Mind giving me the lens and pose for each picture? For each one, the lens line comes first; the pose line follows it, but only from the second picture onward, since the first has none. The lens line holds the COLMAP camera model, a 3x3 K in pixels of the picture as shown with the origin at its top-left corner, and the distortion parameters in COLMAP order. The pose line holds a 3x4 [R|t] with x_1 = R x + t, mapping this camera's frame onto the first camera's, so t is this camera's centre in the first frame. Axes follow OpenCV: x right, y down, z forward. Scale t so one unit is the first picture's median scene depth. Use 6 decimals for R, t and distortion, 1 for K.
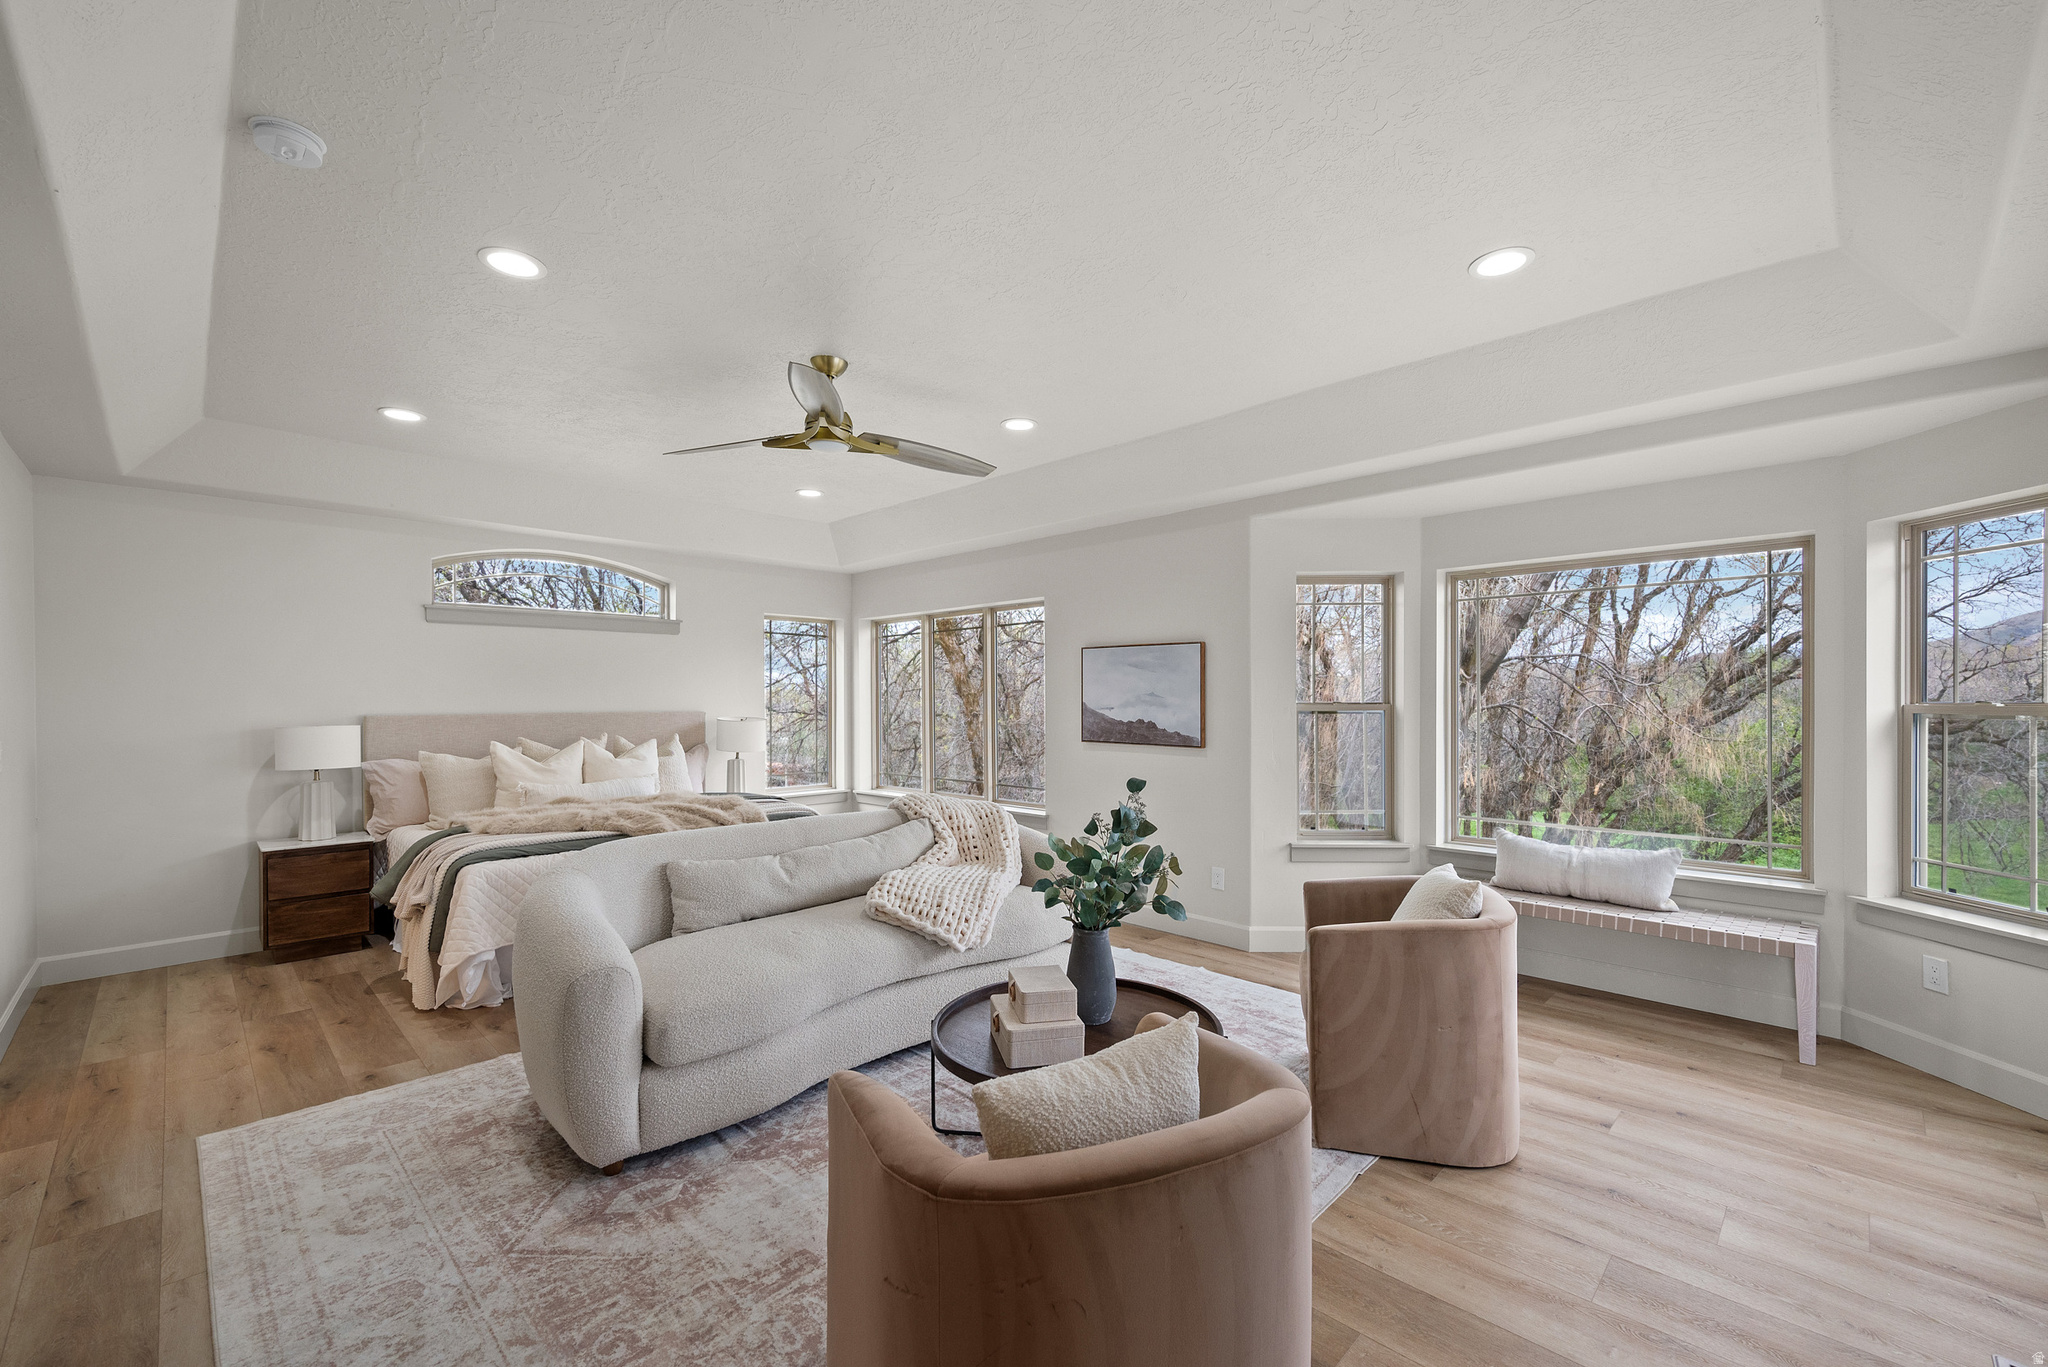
lens RADIAL K [[825.1, 0, 973.0], [0, 825.1, 697.0], [0, 0, 1]] dist [-0.002237, -0.000069]
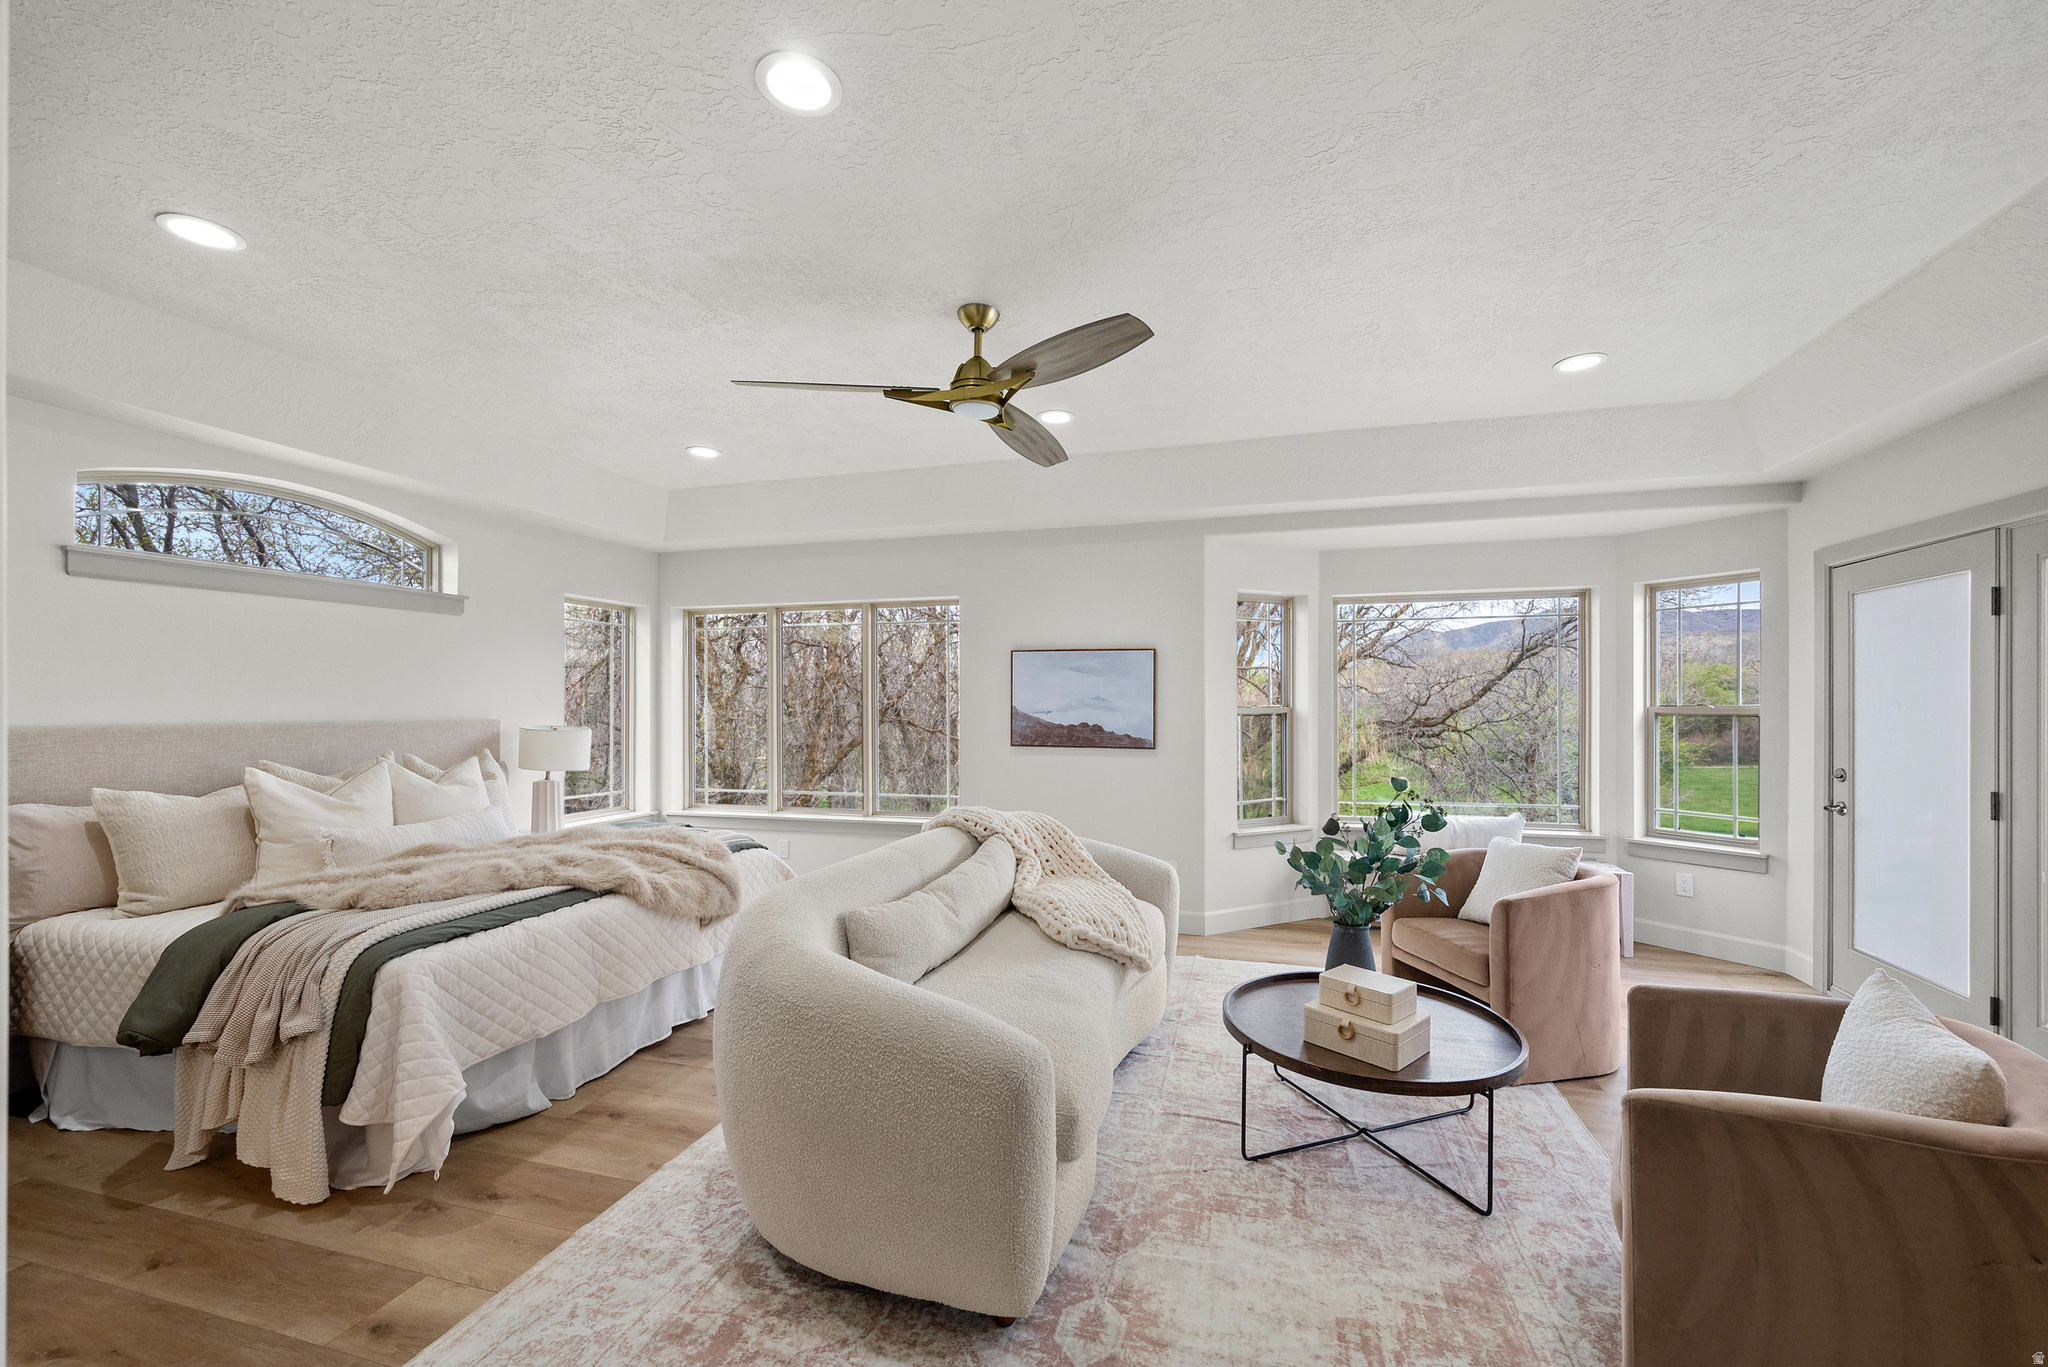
lens RADIAL K [[825.1, 0, 1023.4], [0, 825.1, 697.3], [0, 0, 1]] dist [-0.002237, -0.000069]
pose [[0.877118, 0.003597, 0.480262, -0.378419], [-0.001940, 0.999990, -0.003946, -0.000149], [-0.480271, 0.002529, 0.877116, 0.151965]]
